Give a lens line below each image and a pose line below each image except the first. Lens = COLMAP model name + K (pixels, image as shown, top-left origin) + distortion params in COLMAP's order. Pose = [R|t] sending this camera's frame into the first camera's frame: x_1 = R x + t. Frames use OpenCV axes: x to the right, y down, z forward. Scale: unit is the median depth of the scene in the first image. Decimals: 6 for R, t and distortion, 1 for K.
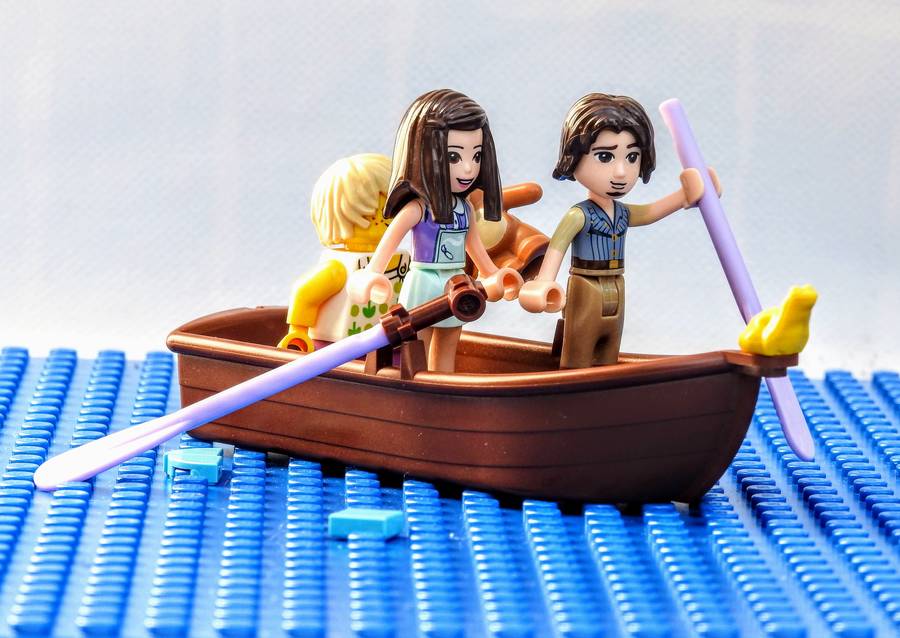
lens RADIAL K [[4633.2, 0, 449.9], [0, 4633.2, 319.0], [0, 0, 1]] dist [0.046876, 0.000000]
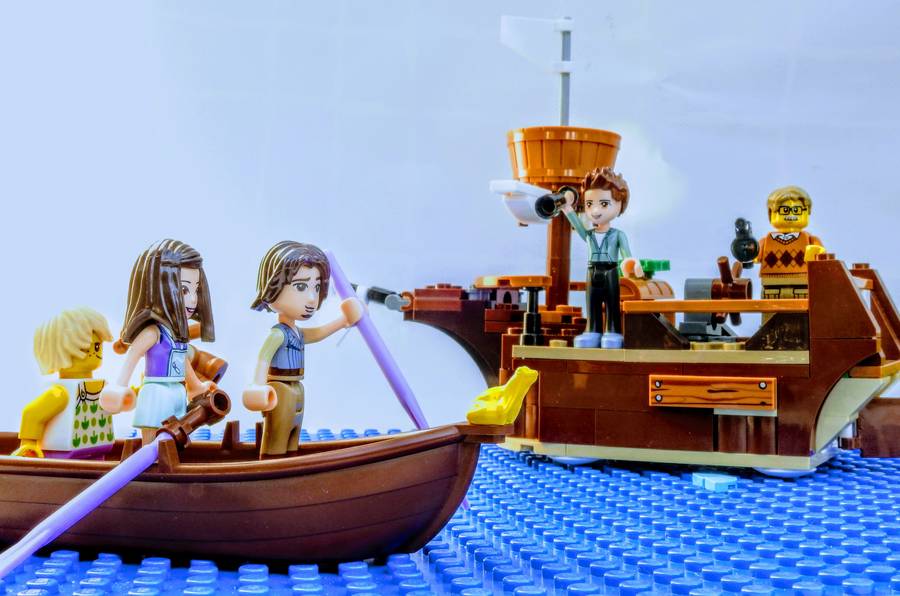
lens RADIAL K [[1194.3, 0, 450.5], [0, 1194.3, 298.3], [0, 0, 1]] dist [-0.002398, 0.000000]
pose [[0.878849, -0.020407, 0.476663, -0.088250], [0.078502, 0.991653, -0.102284, 0.005538], [-0.470597, 0.127312, 0.873115, 0.682998]]
